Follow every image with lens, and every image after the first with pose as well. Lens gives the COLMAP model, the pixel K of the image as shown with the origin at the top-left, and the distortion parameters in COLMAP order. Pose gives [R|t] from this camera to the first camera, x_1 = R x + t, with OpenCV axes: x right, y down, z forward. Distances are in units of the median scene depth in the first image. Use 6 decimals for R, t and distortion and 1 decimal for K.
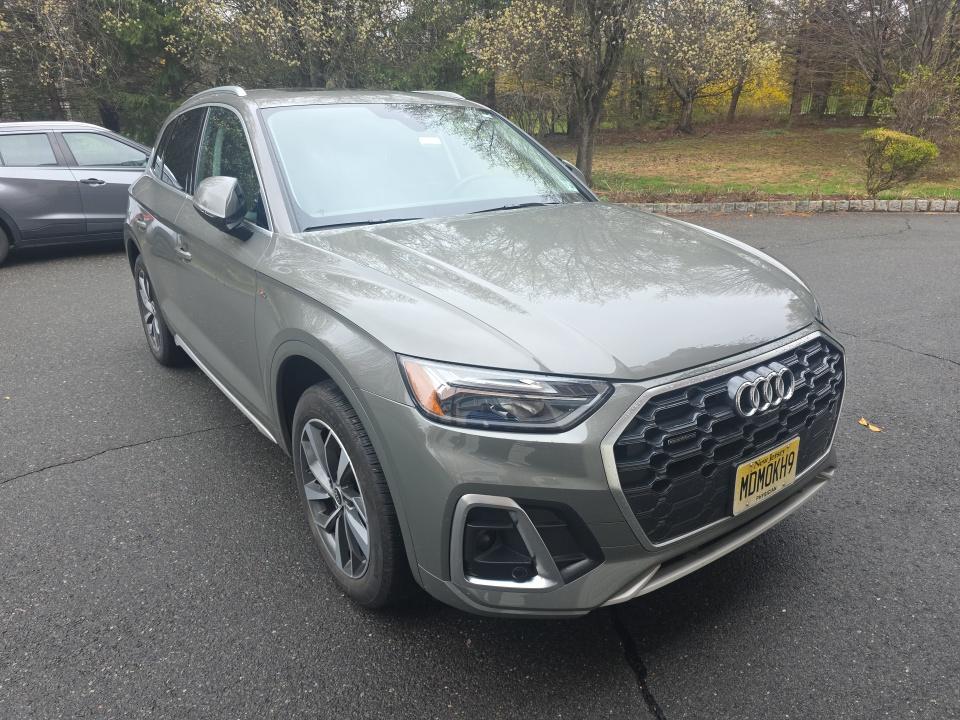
lens RADIAL K [[646.7, 0, 480.0], [0, 646.7, 360.0], [0, 0, 1]] dist [0.027244, -0.027135]
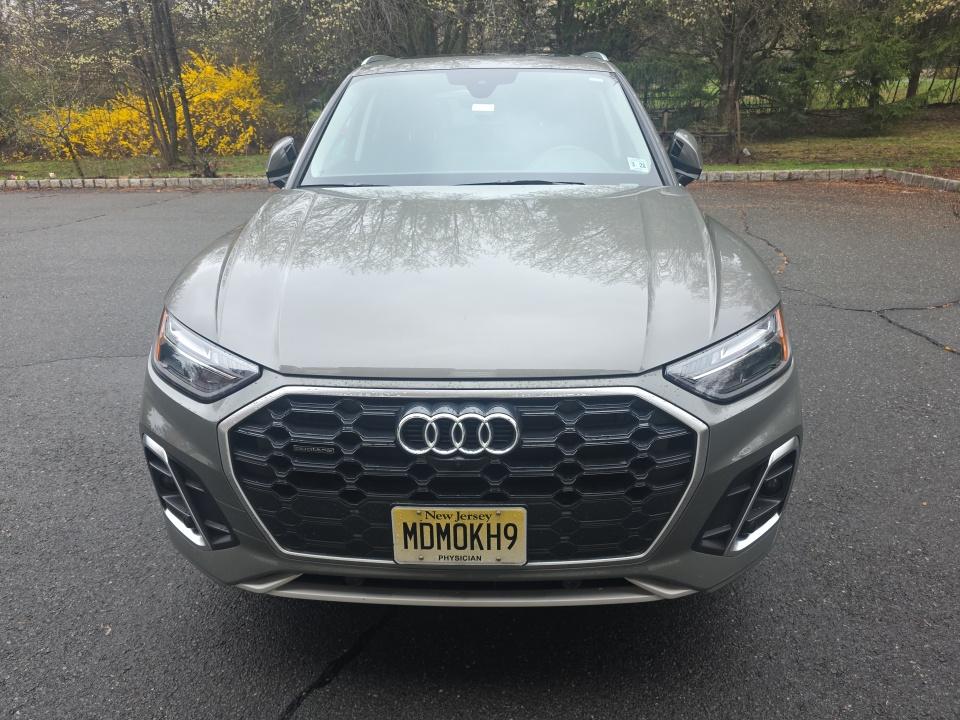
lens RADIAL K [[646.7, 0, 480.0], [0, 646.7, 360.0], [0, 0, 1]] dist [0.027244, -0.027135]
pose [[0.793023, 0.235458, -0.561848, 0.892878], [-0.206857, 0.971566, 0.115193, -0.138476], [0.572996, 0.024871, 0.819181, 0.361688]]
